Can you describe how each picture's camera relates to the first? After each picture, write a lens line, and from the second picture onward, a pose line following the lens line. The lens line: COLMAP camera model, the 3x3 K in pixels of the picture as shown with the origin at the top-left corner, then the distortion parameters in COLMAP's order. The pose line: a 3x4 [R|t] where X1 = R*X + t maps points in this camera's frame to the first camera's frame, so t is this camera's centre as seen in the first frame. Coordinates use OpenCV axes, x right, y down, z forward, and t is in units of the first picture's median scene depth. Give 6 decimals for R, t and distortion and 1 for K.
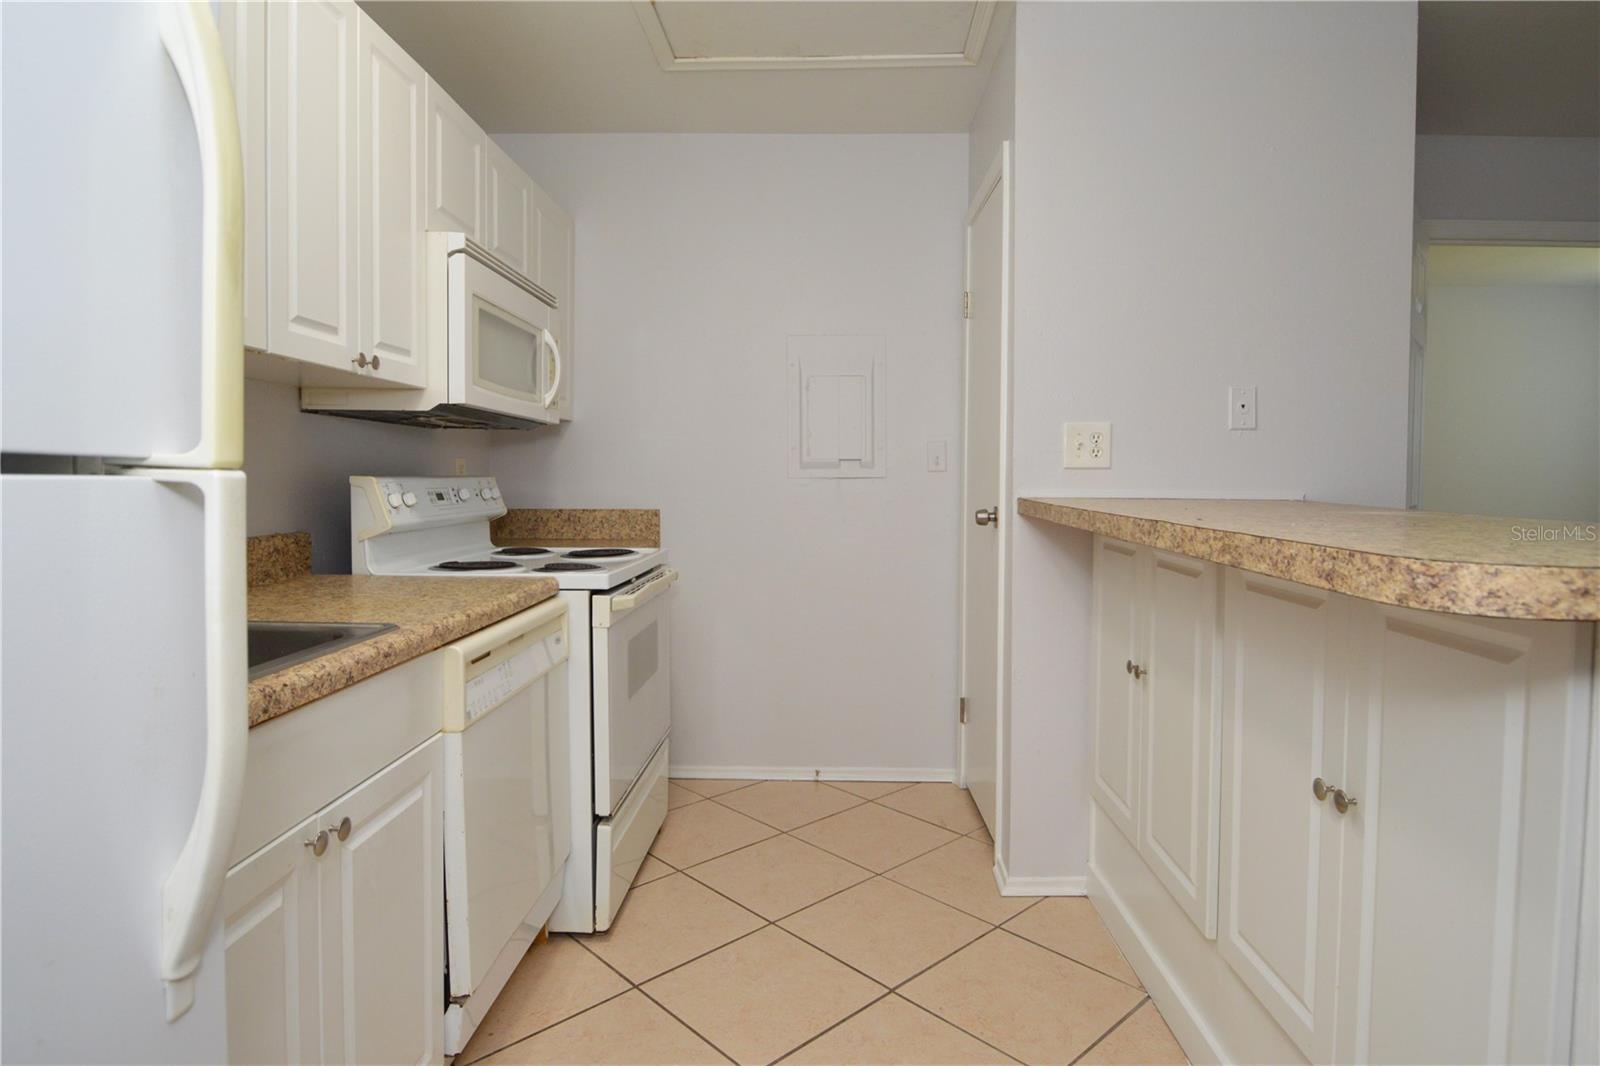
lens RADIAL K [[889.1, 0, 815.9], [0, 889.1, 514.8], [0, 0, 1]] dist [0.003133, -0.000846]
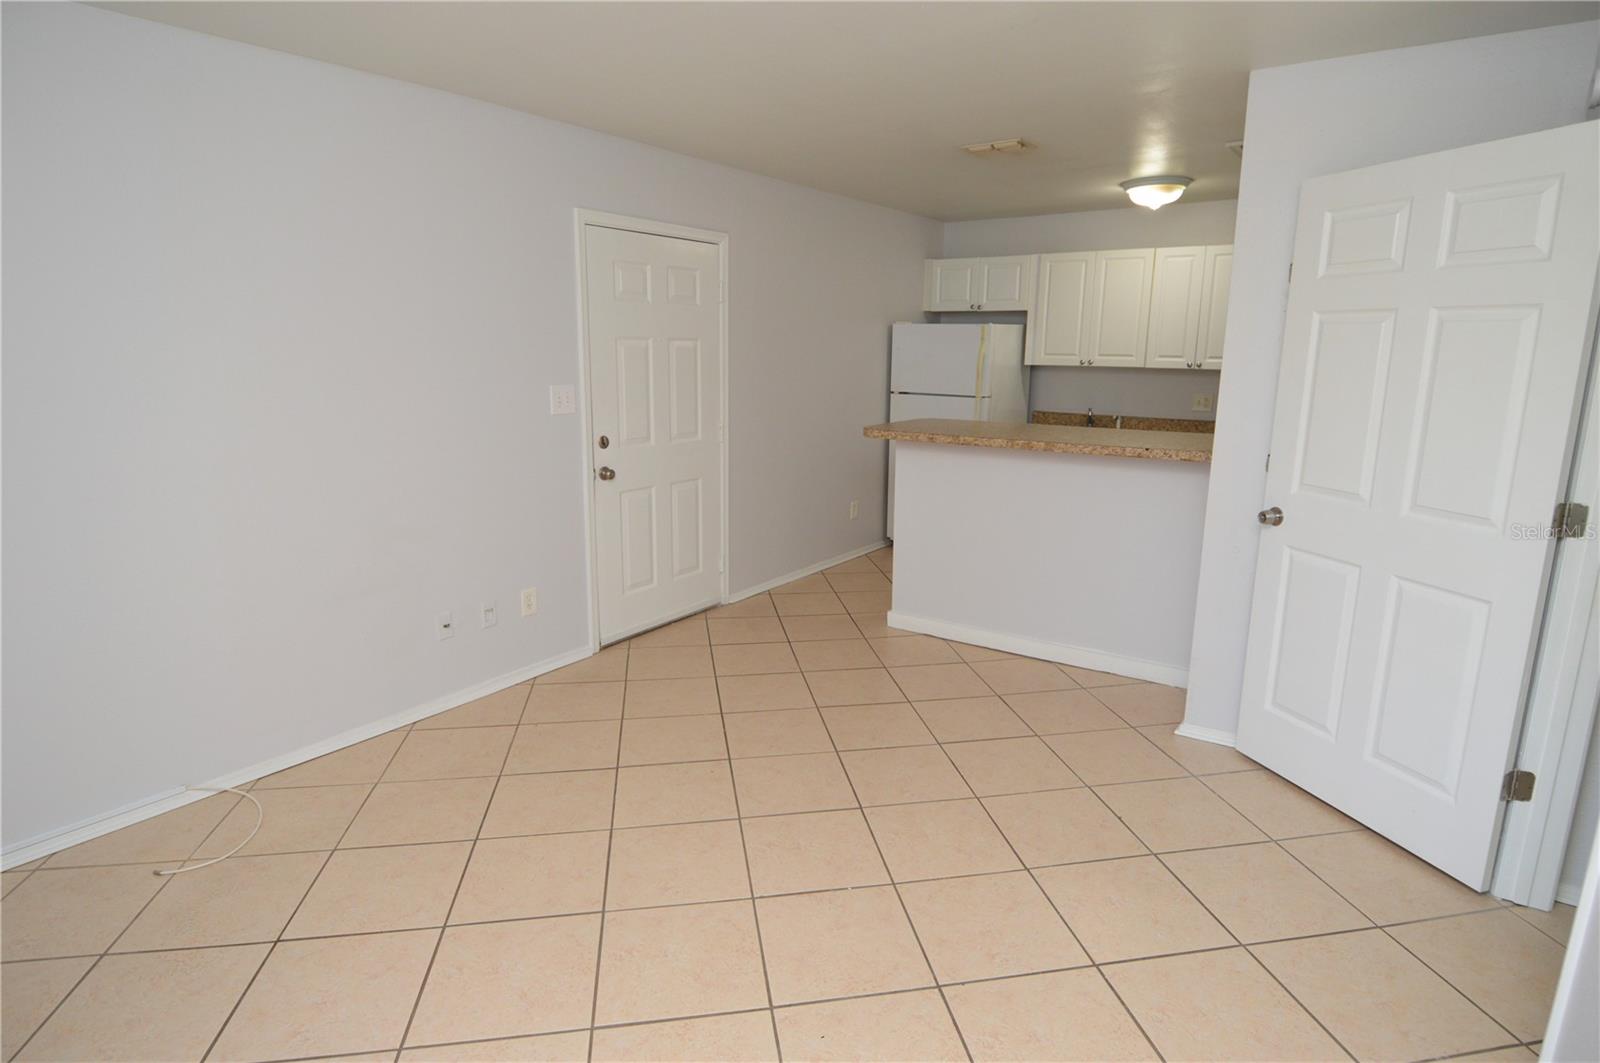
lens RADIAL K [[846.8, 0, 809.7], [0, 846.8, 524.1], [0, 0, 1]] dist [0.020909, -0.033423]
pose [[-0.559429, 0.163705, -0.812551, 2.329887], [-0.046506, 0.972559, 0.227961, -0.210092], [0.827572, 0.165317, -0.536465, 1.344366]]
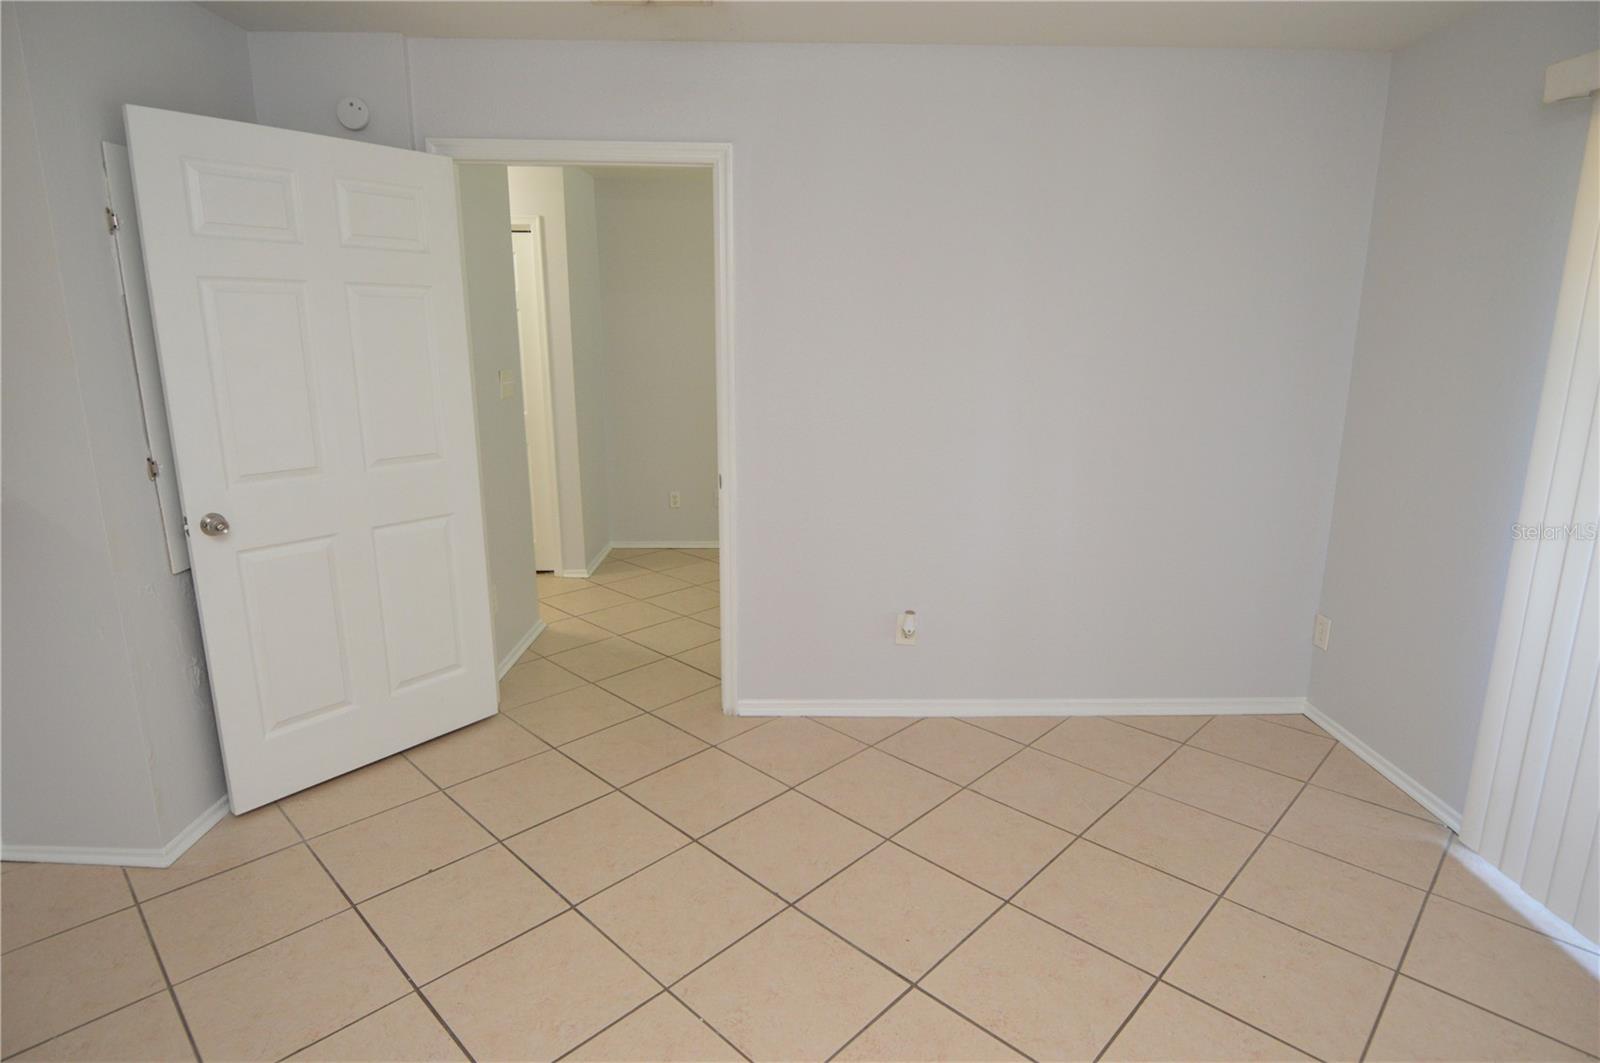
lens RADIAL K [[854.8, 0, 803.0], [0, 854.8, 520.7], [0, 0, 1]] dist [0.022962, -0.030565]
pose [[0.999456, -0.009630, 0.031544, 1.539925], [0.004074, 0.985147, 0.171662, -0.142515], [-0.032729, -0.171440, 0.984651, 0.075929]]
